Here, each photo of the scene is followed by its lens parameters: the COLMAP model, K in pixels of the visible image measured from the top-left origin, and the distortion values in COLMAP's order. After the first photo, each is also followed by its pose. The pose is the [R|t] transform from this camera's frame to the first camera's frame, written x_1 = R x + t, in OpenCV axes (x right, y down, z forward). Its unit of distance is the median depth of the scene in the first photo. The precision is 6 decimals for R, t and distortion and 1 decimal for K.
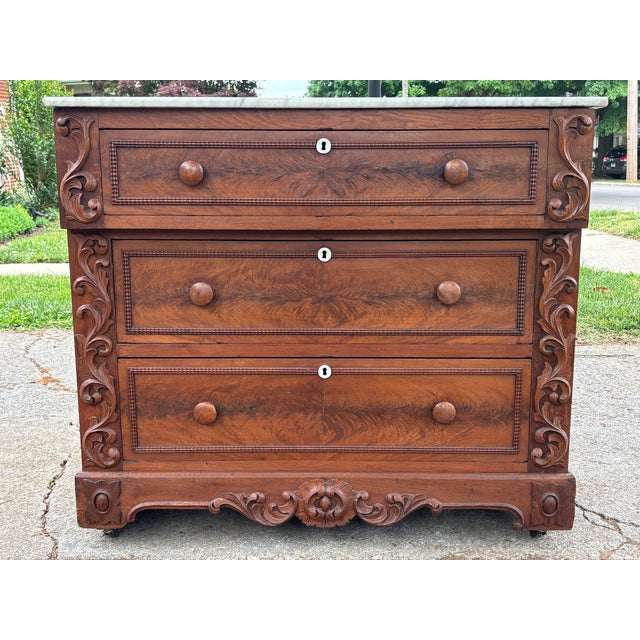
lens RADIAL K [[797.6, 0, 320.0], [0, 797.6, 320.0], [0, 0, 1]] dist [0.170077, -0.540146]
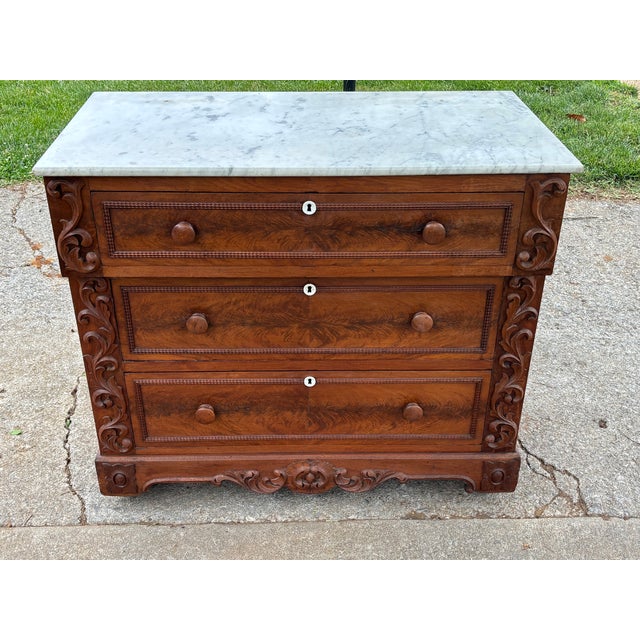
lens RADIAL K [[780.5, 0, 320.0], [0, 780.5, 320.0], [0, 0, 1]] dist [0.194019, -0.665357]
pose [[0.999420, -0.009309, 0.032754, -0.015432], [-0.002736, 0.936848, 0.349726, -0.414176], [-0.033941, -0.349613, 0.936279, -0.006983]]
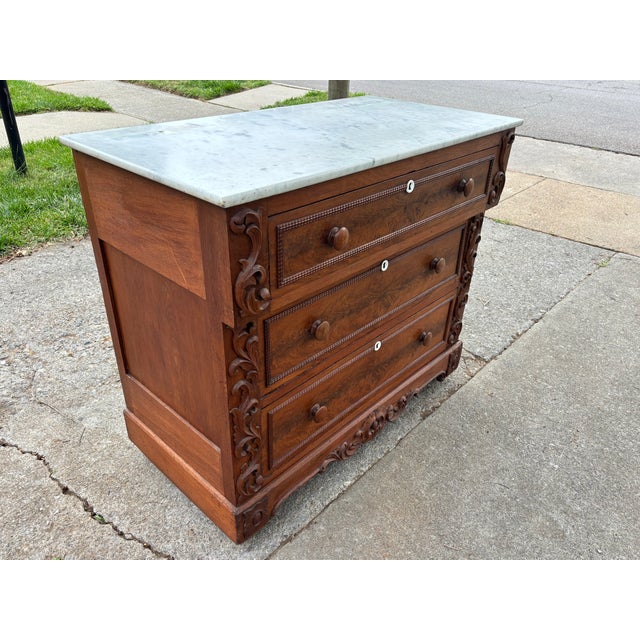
lens RADIAL K [[522.1, 0, 320.0], [0, 522.1, 320.0], [0, 0, 1]] dist [0.021339, -0.000430]
pose [[0.672267, -0.362596, 0.645431, -0.620402], [0.100776, 0.908547, 0.405447, -0.345508], [-0.733418, -0.207525, 0.647327, 0.528686]]
